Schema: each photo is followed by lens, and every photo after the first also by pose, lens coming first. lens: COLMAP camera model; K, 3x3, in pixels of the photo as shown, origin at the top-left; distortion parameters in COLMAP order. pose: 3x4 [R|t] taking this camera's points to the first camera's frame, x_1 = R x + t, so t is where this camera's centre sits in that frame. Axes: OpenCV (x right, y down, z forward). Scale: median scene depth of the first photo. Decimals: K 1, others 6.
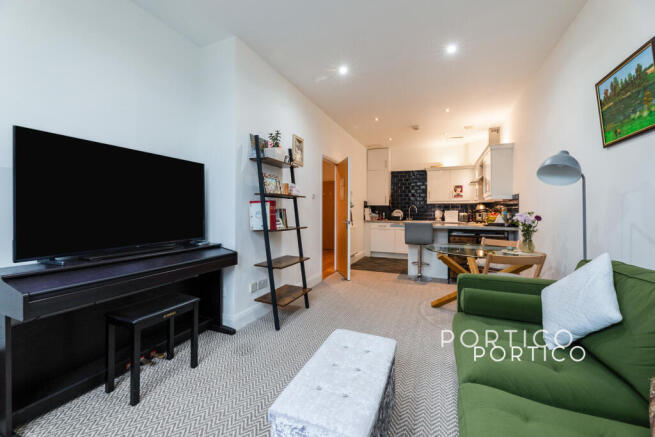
lens RADIAL K [[266.9, 0, 328.8], [0, 266.9, 210.6], [0, 0, 1]] dist [0.020373, 0.000002]
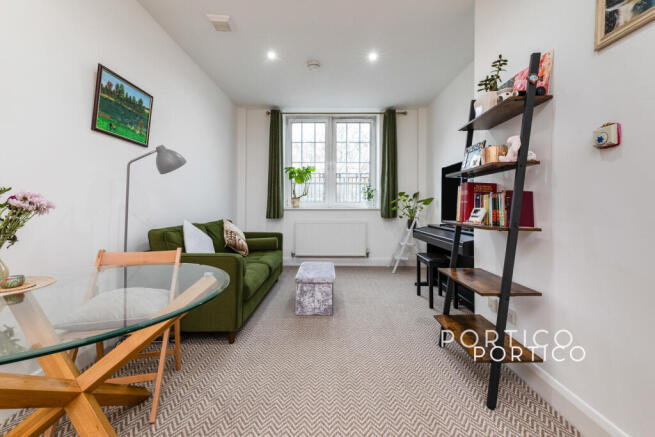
lens RADIAL K [[276.7, 0, 326.6], [0, 276.7, 204.4], [0, 0, 1]] dist [0.000838, 0.000148]
pose [[-0.929609, -0.006760, -0.368484, 0.275775], [-0.002949, 0.999936, -0.010905, 0.022863], [0.368534, -0.009050, -0.929570, 1.043311]]
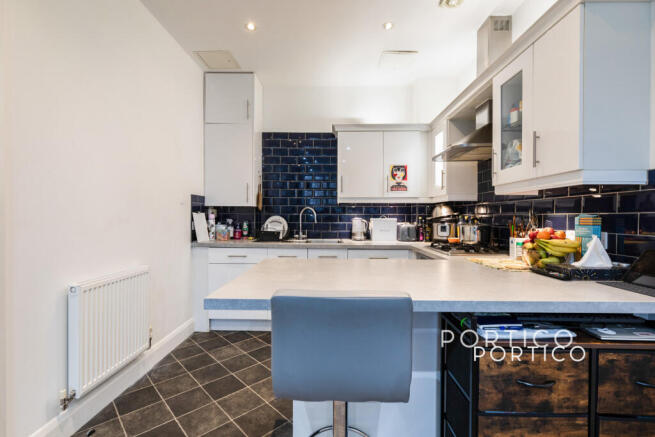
lens RADIAL K [[291.8, 0, 327.5], [0, 291.8, 218.5], [0, 0, 1]] dist [-0.001188, -0.000093]
pose [[0.929368, -0.005649, 0.369112, 0.267990], [-0.000120, 0.999878, 0.015606, -0.011882], [-0.369155, -0.014548, 0.929254, 0.872574]]
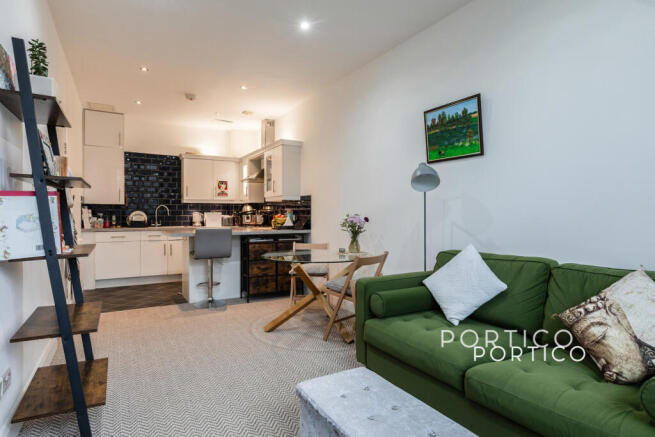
lens RADIAL K [[359.9, 0, 319.4], [0, 359.9, 217.7], [0, 0, 1]] dist [0.015632, 0.000341]
pose [[0.614583, -0.012811, 0.788748, -0.294131], [0.000431, 0.999873, 0.015904, -0.001763], [-0.788852, -0.009435, 0.614511, 0.168738]]
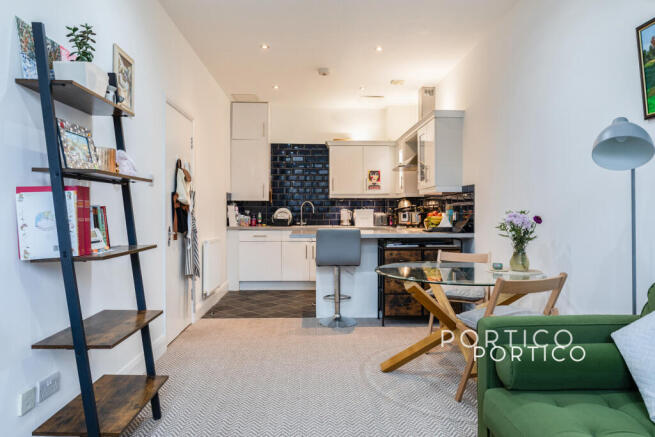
lens RADIAL K [[429.7, 0, 325.6], [0, 429.7, 212.0], [0, 0, 1]] dist [0.009264, 0.001972]
pose [[0.907356, -0.006019, 0.420320, -0.101839], [0.003691, 0.999973, 0.006350, -0.000495], [-0.420347, -0.004211, 0.907354, 0.153199]]
